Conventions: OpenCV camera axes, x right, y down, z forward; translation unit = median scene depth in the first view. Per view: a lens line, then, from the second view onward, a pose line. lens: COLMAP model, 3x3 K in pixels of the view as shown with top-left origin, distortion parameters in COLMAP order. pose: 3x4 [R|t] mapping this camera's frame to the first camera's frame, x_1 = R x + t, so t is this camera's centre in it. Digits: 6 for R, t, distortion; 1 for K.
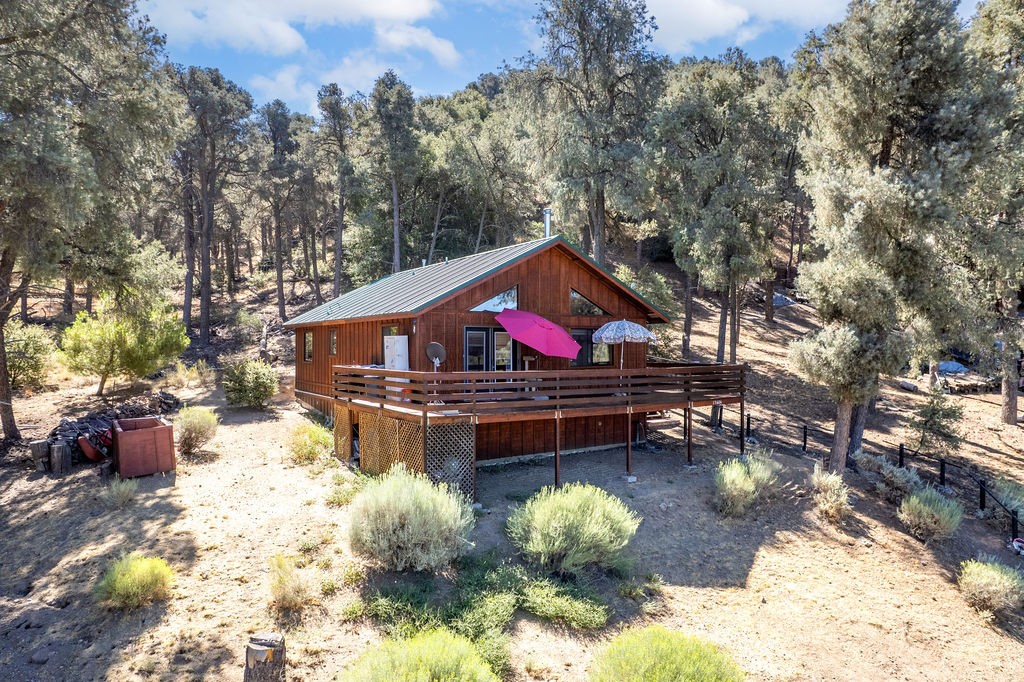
lens RADIAL K [[655.9, 0, 524.9], [0, 655.9, 357.2], [0, 0, 1]] dist [-0.064617, 0.052914]
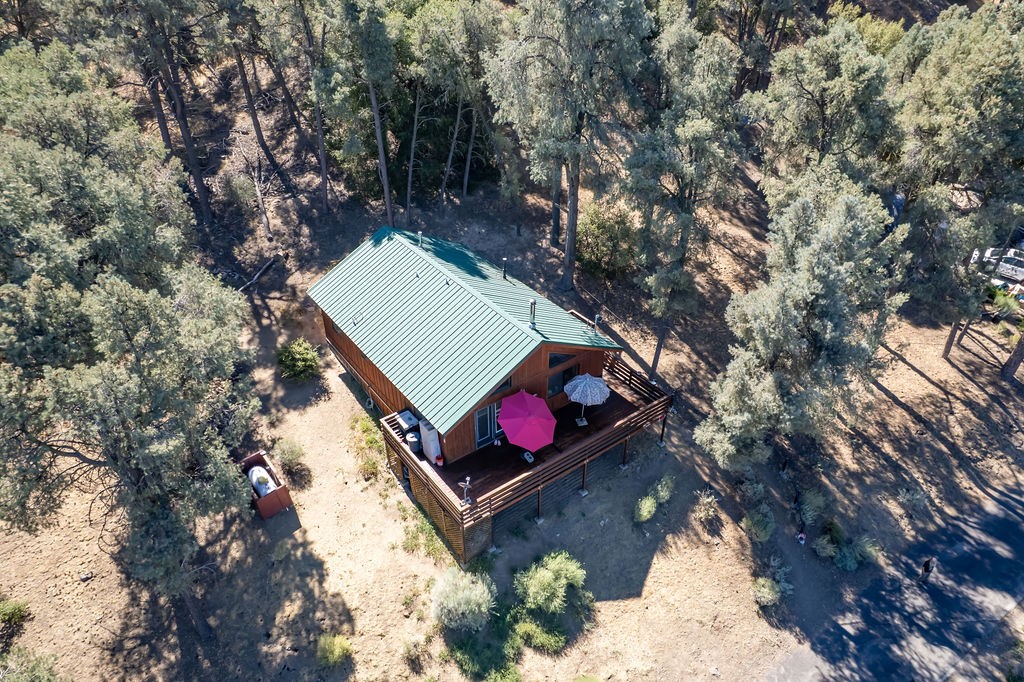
lens RADIAL K [[655.9, 0, 516.7], [0, 655.9, 344.6], [0, 0, 1]] dist [-0.064617, 0.052914]
pose [[0.998906, -0.023262, 0.040565, -0.066649], [-0.002861, 0.835450, 0.549559, -1.131747], [-0.046674, -0.549074, 0.834469, -0.138034]]
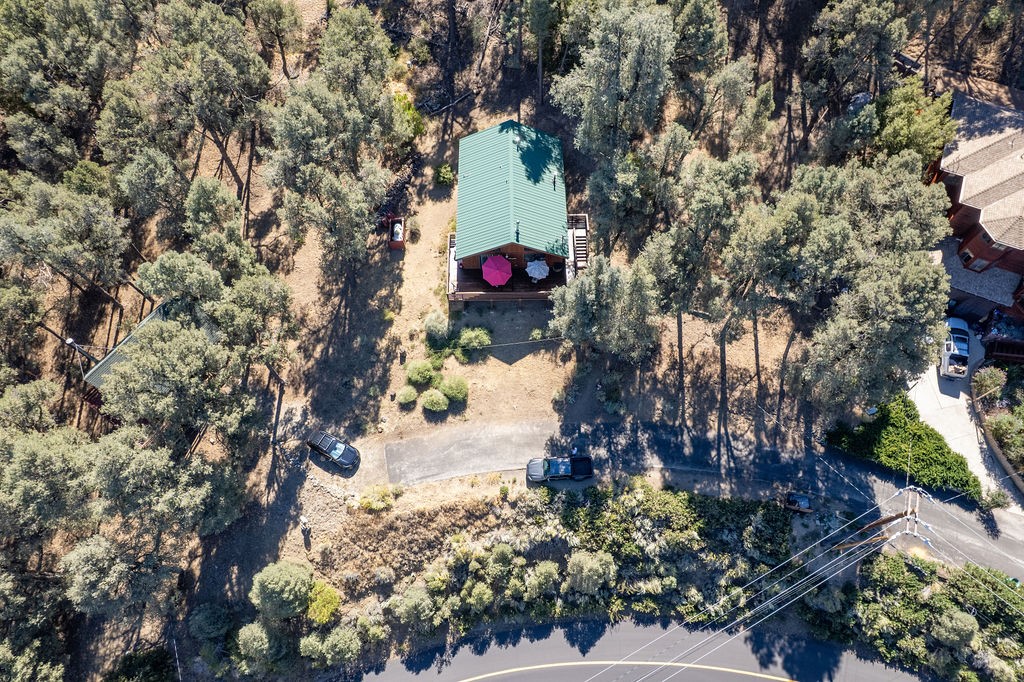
lens RADIAL K [[655.9, 0, 511.8], [0, 655.9, 344.7], [0, 0, 1]] dist [-0.064617, 0.052914]
pose [[0.833565, 0.491160, -0.252848, 1.174717], [-0.005739, 0.465383, 0.885091, -2.972708], [0.552392, -0.736329, 0.390745, -0.463213]]
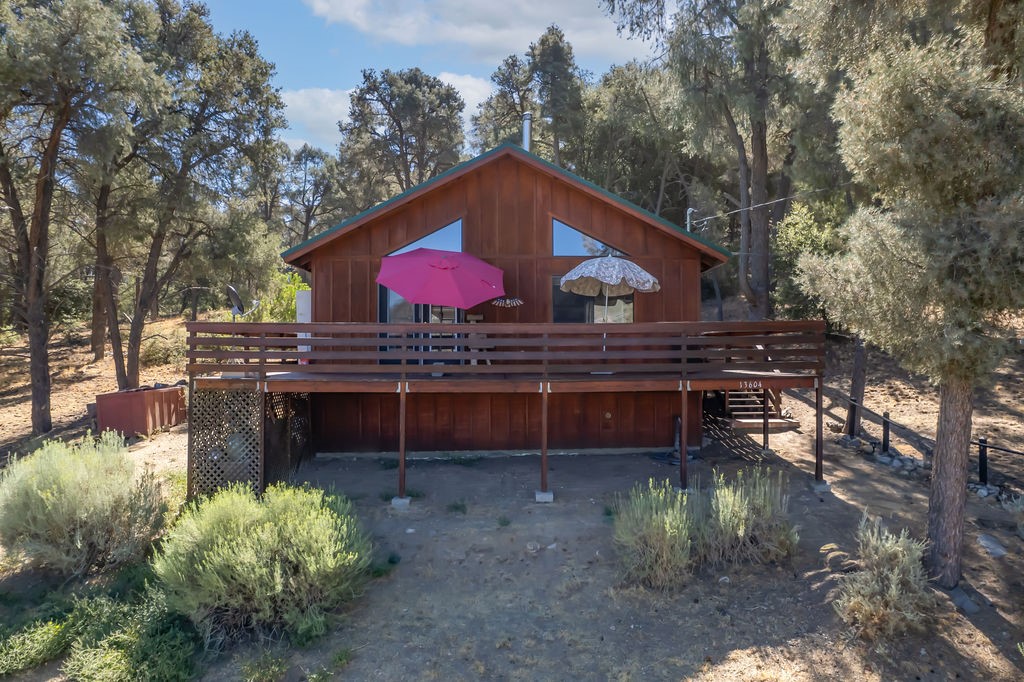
lens RADIAL K [[655.9, 0, 514.1], [0, 655.9, 343.1], [0, 0, 1]] dist [-0.064617, 0.052914]
pose [[0.837634, -0.014194, -0.546047, 0.546495], [-0.003661, 0.999494, -0.031596, 0.066714], [0.546219, 0.028465, 0.837159, 0.520072]]
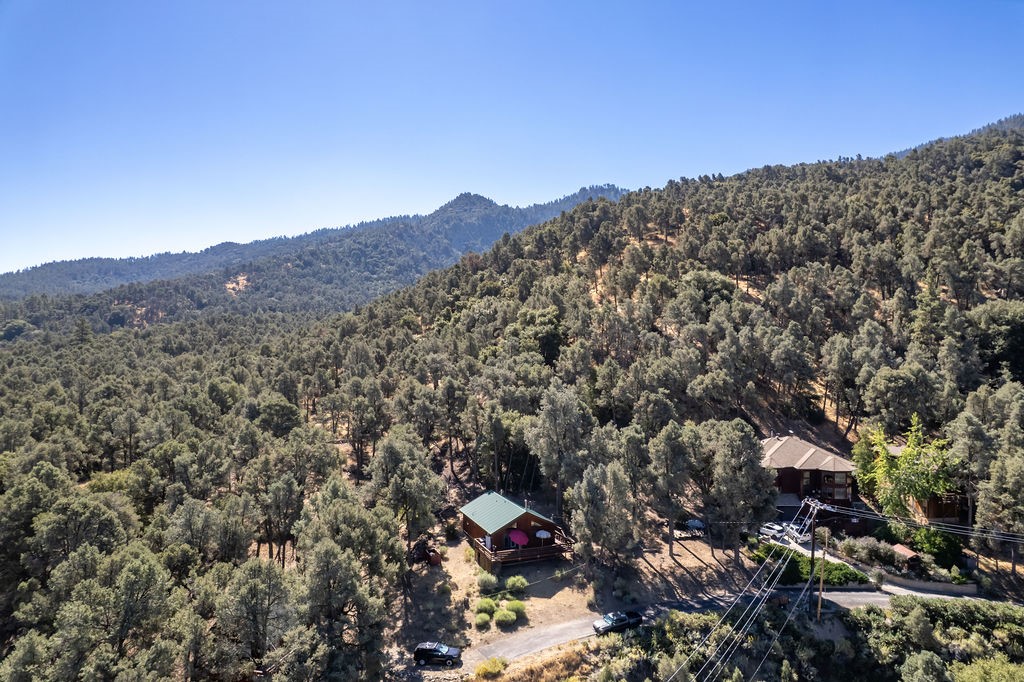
lens RADIAL K [[655.9, 0, 519.0], [0, 655.9, 347.4], [0, 0, 1]] dist [-0.064617, 0.052914]
pose [[0.975573, -0.008103, -0.219526, 1.170550], [0.004425, 0.999842, -0.017241, -1.458472], [0.219631, 0.015849, 0.975454, -3.907599]]
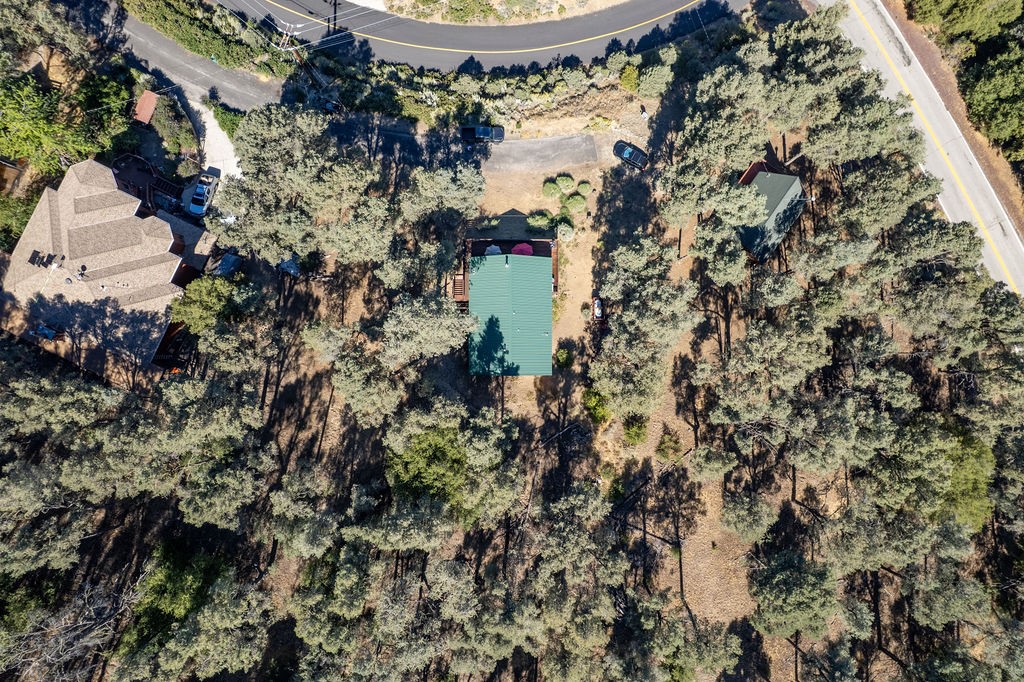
lens RADIAL K [[655.9, 0, 519.0], [0, 655.9, 343.3], [0, 0, 1]] dist [-0.064617, 0.052914]
pose [[-0.823442, -0.567376, -0.005278, -0.320564], [-0.008238, 0.002653, 0.999963, -4.891552], [-0.567341, 0.823455, -0.006859, 1.770781]]
